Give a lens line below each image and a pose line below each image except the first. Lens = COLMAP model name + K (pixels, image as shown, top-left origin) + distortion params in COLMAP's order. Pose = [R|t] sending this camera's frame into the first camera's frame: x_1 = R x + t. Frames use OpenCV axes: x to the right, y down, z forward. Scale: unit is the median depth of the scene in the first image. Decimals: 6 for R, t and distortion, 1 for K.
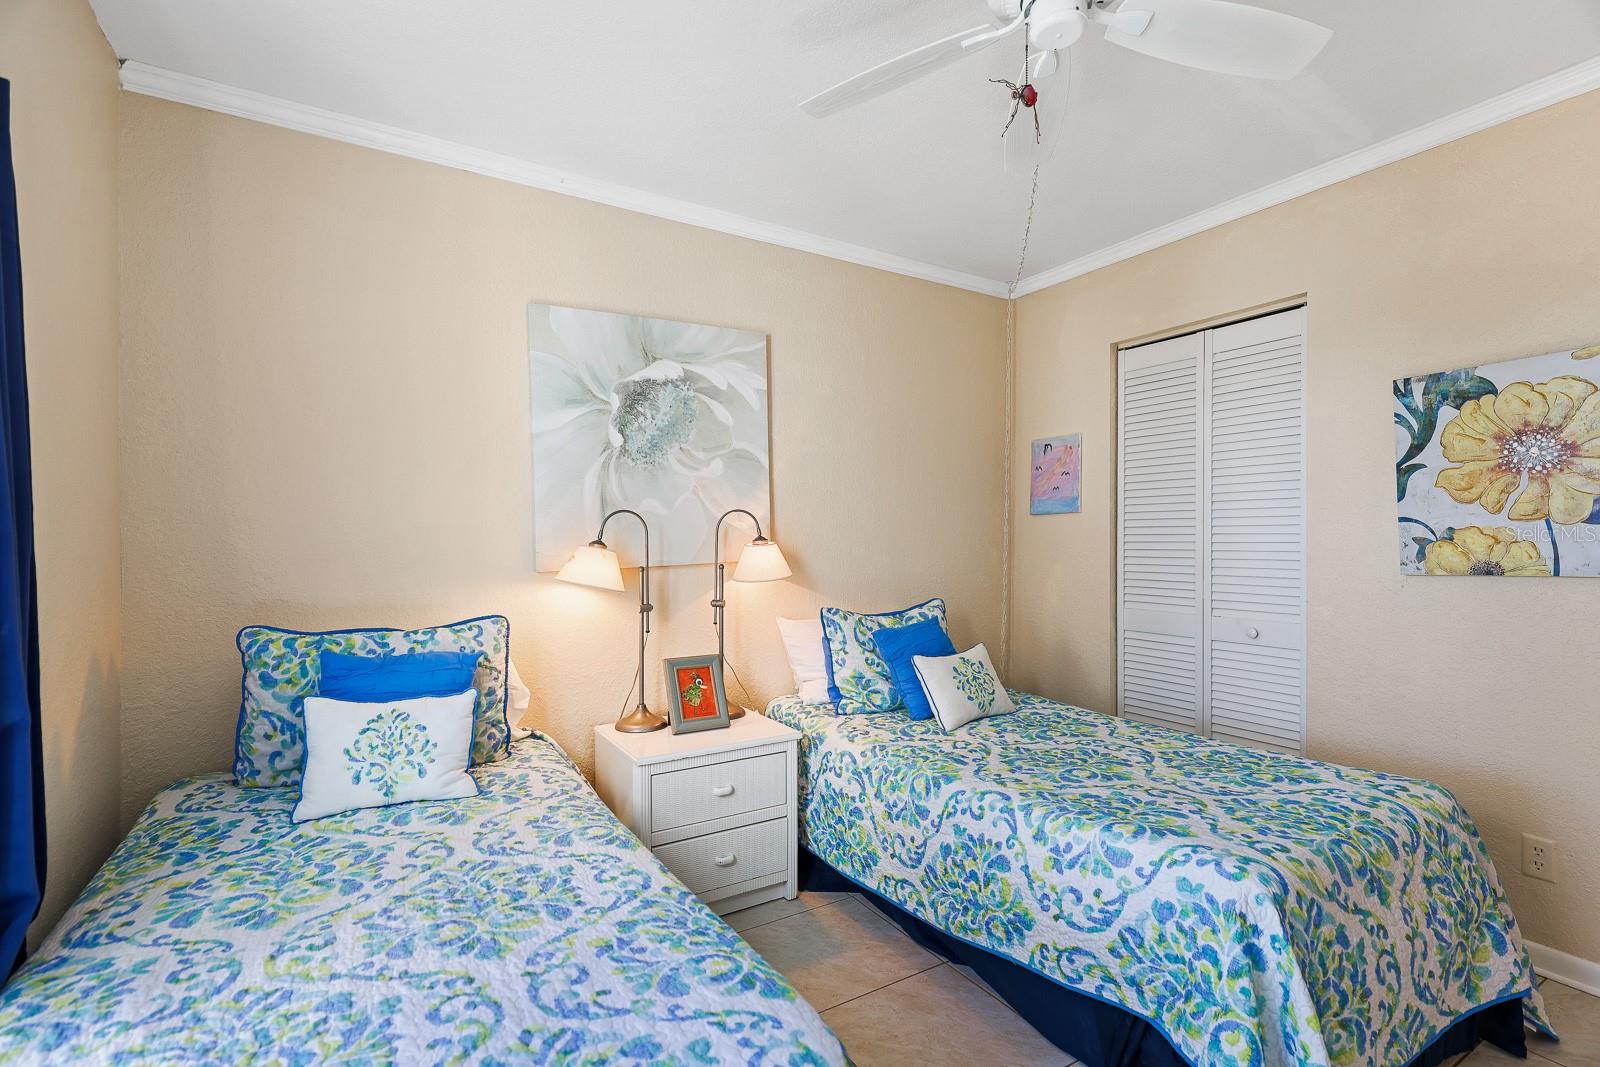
lens RADIAL K [[725.7, 0, 797.4], [0, 725.7, 528.2], [0, 0, 1]] dist [0.001846, -0.000080]
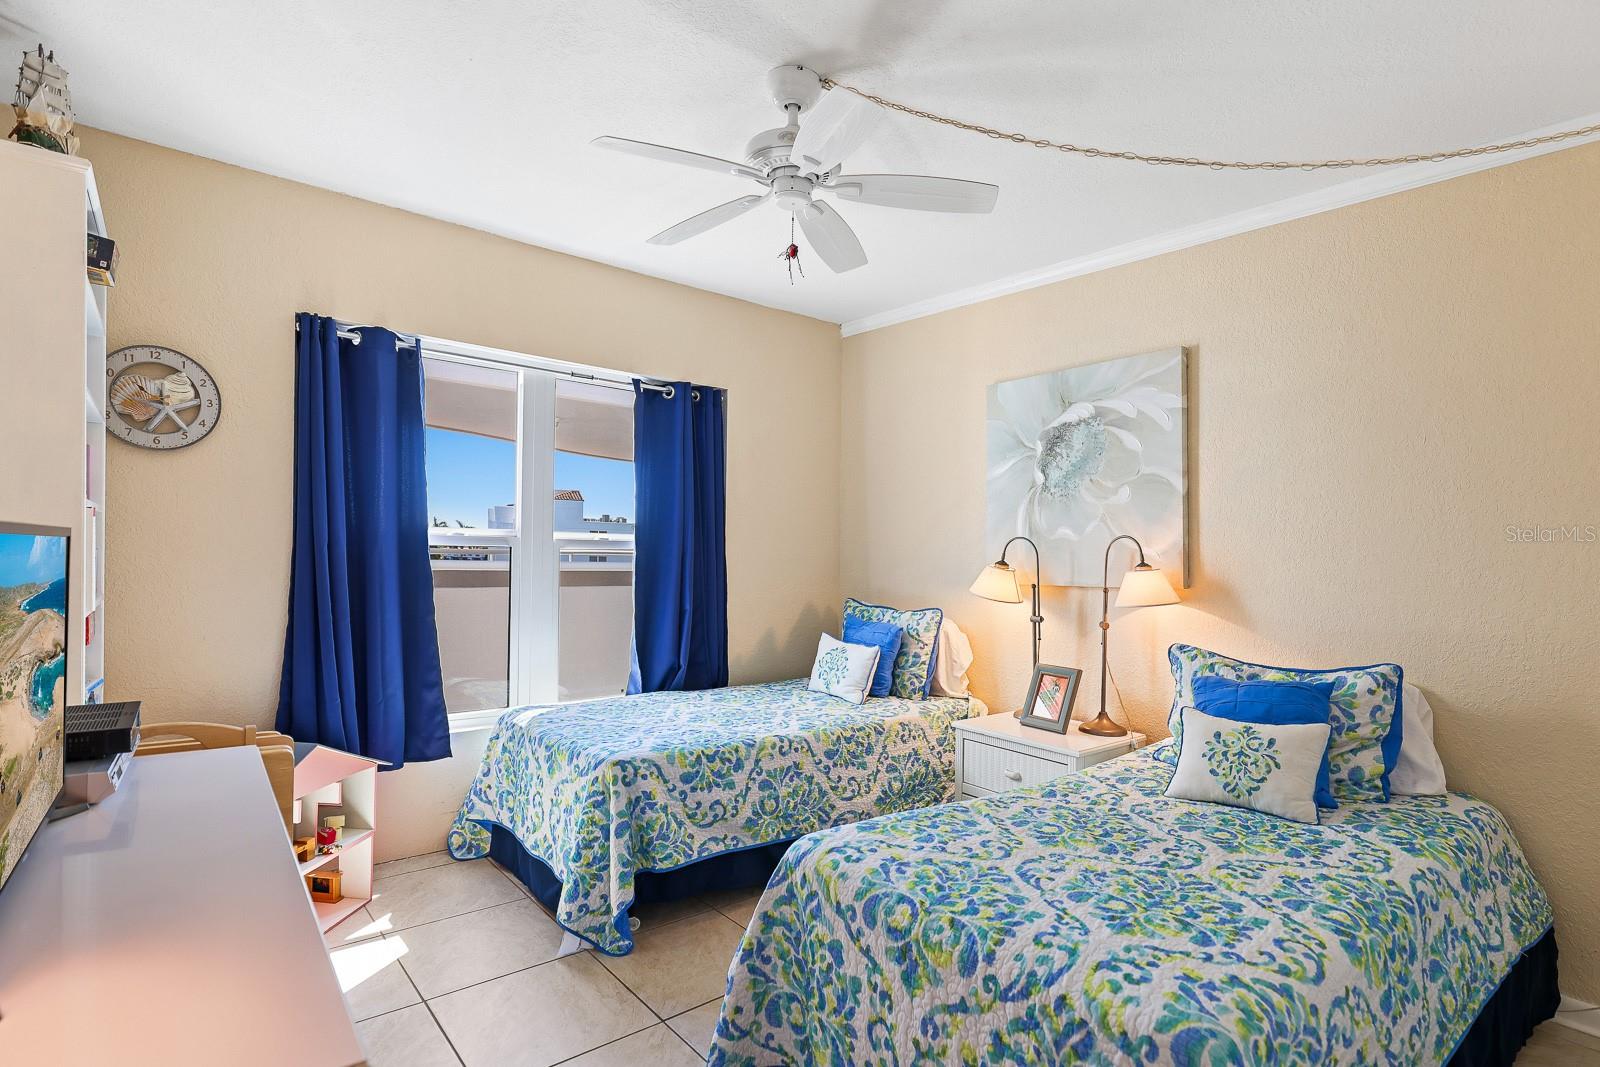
lens RADIAL K [[759.3, 0, 805.7], [0, 759.3, 541.8], [0, 0, 1]] dist [0.001687, -0.001192]
pose [[0.178856, 0.000129, -0.983875, 0.898950], [-0.017571, 0.999841, -0.003063, -0.005847], [0.983718, 0.017835, 0.178830, 0.379355]]
